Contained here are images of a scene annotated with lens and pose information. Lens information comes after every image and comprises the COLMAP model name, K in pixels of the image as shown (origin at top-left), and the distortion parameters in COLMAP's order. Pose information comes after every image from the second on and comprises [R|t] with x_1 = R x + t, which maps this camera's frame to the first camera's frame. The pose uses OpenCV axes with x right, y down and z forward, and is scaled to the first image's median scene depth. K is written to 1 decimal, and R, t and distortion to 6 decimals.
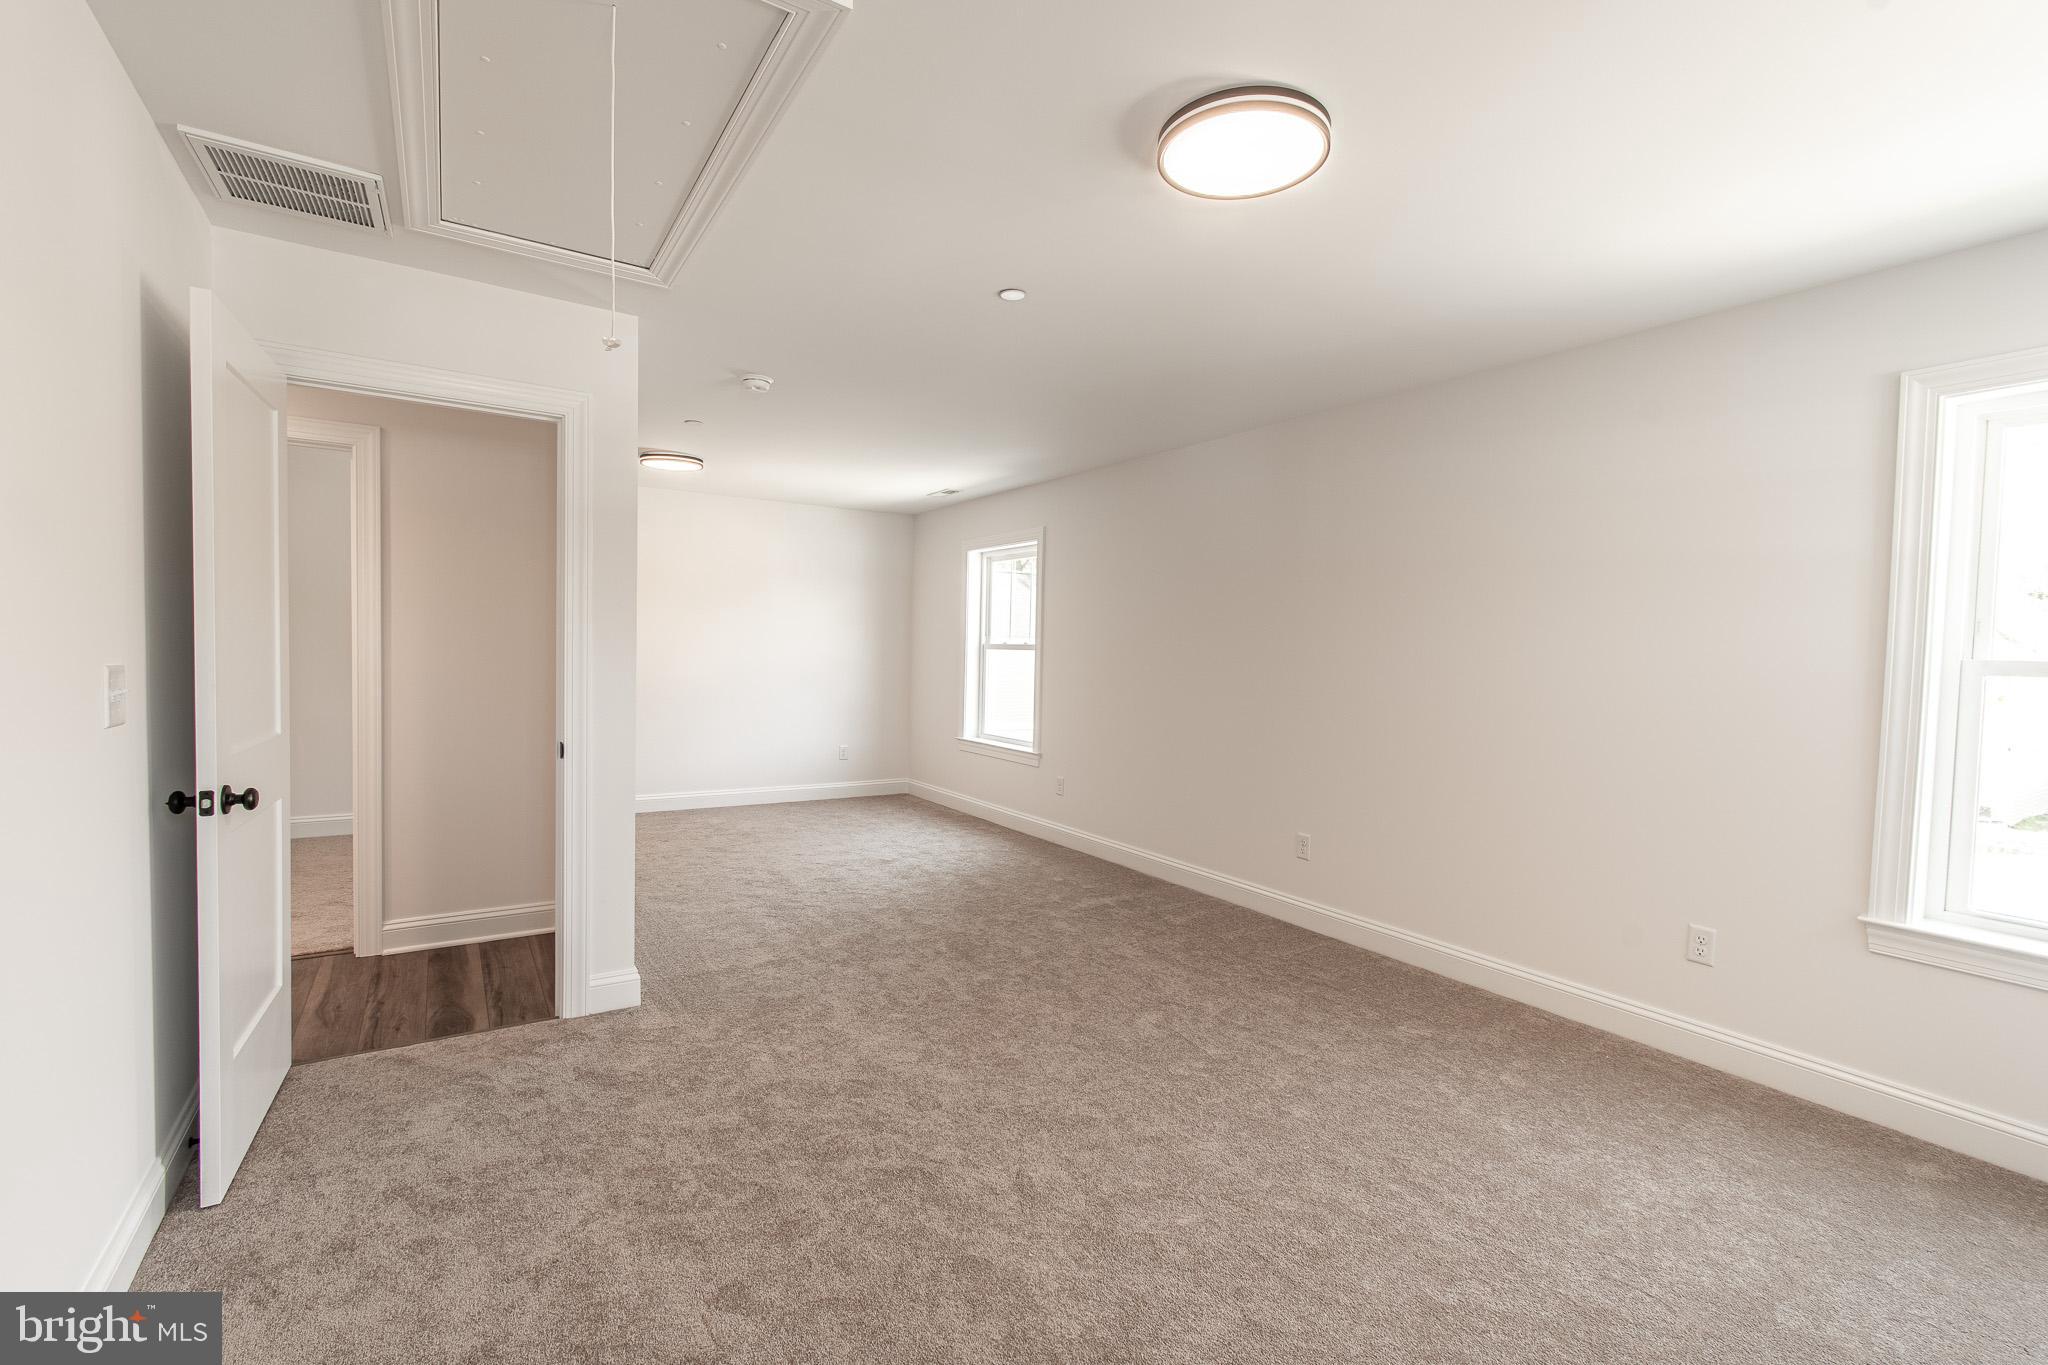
lens RADIAL K [[895.7, 0, 1022.2], [0, 895.7, 681.3], [0, 0, 1]] dist [0.000226, -0.002484]
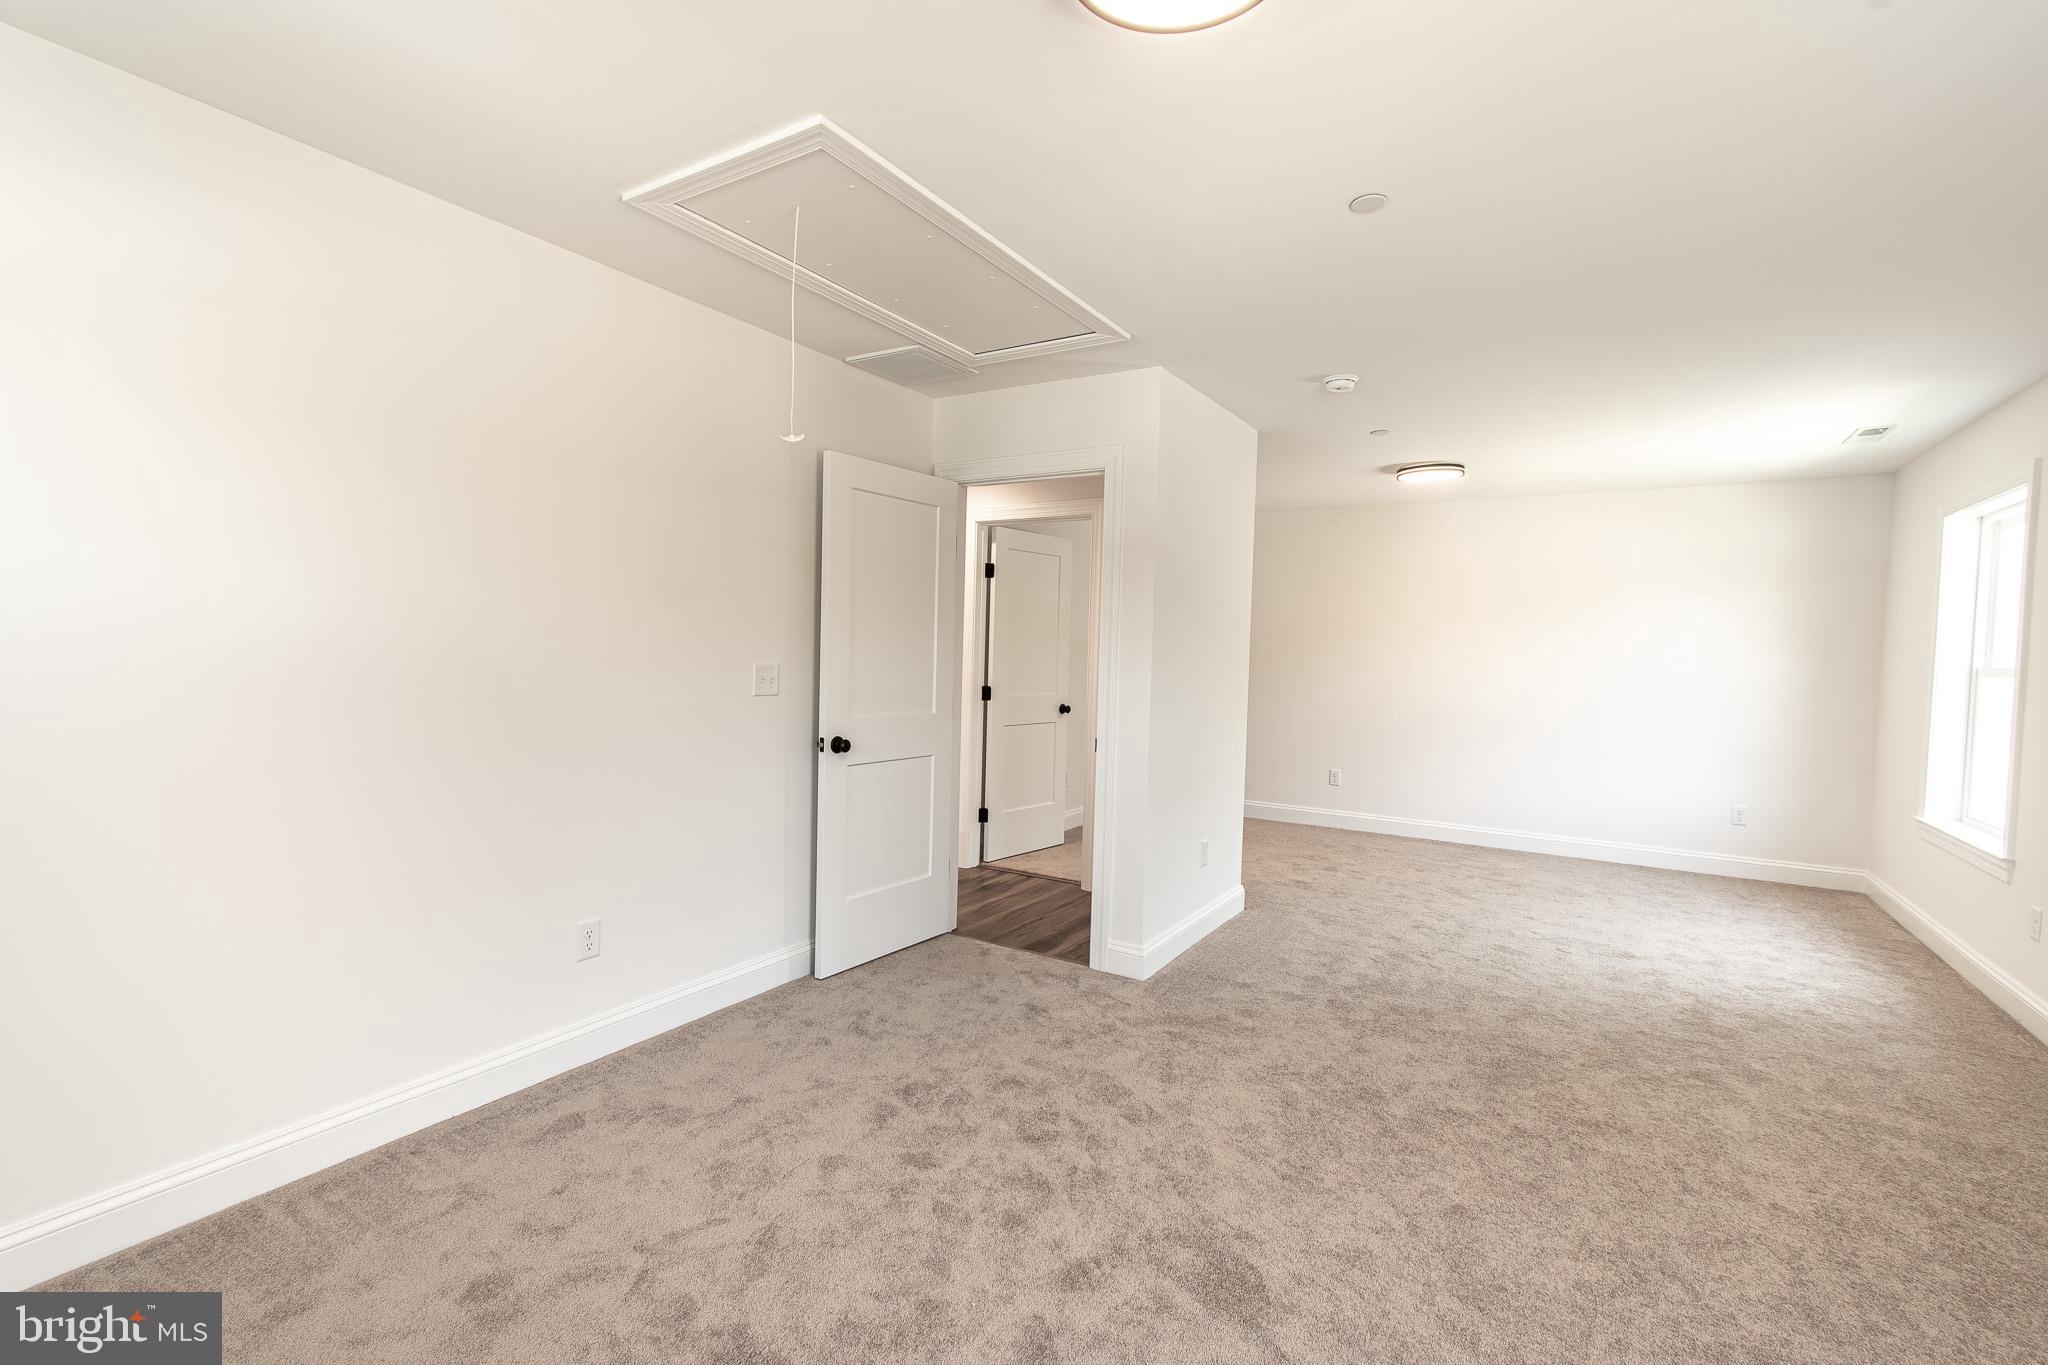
lens RADIAL K [[895.7, 0, 1022.2], [0, 895.7, 681.3], [0, 0, 1]] dist [0.000226, -0.002484]
pose [[0.425392, 0.019724, -0.904794, 0.449145], [-0.048088, 0.998843, -0.000834, -0.002419], [0.903731, 0.043864, 0.425848, 0.326758]]
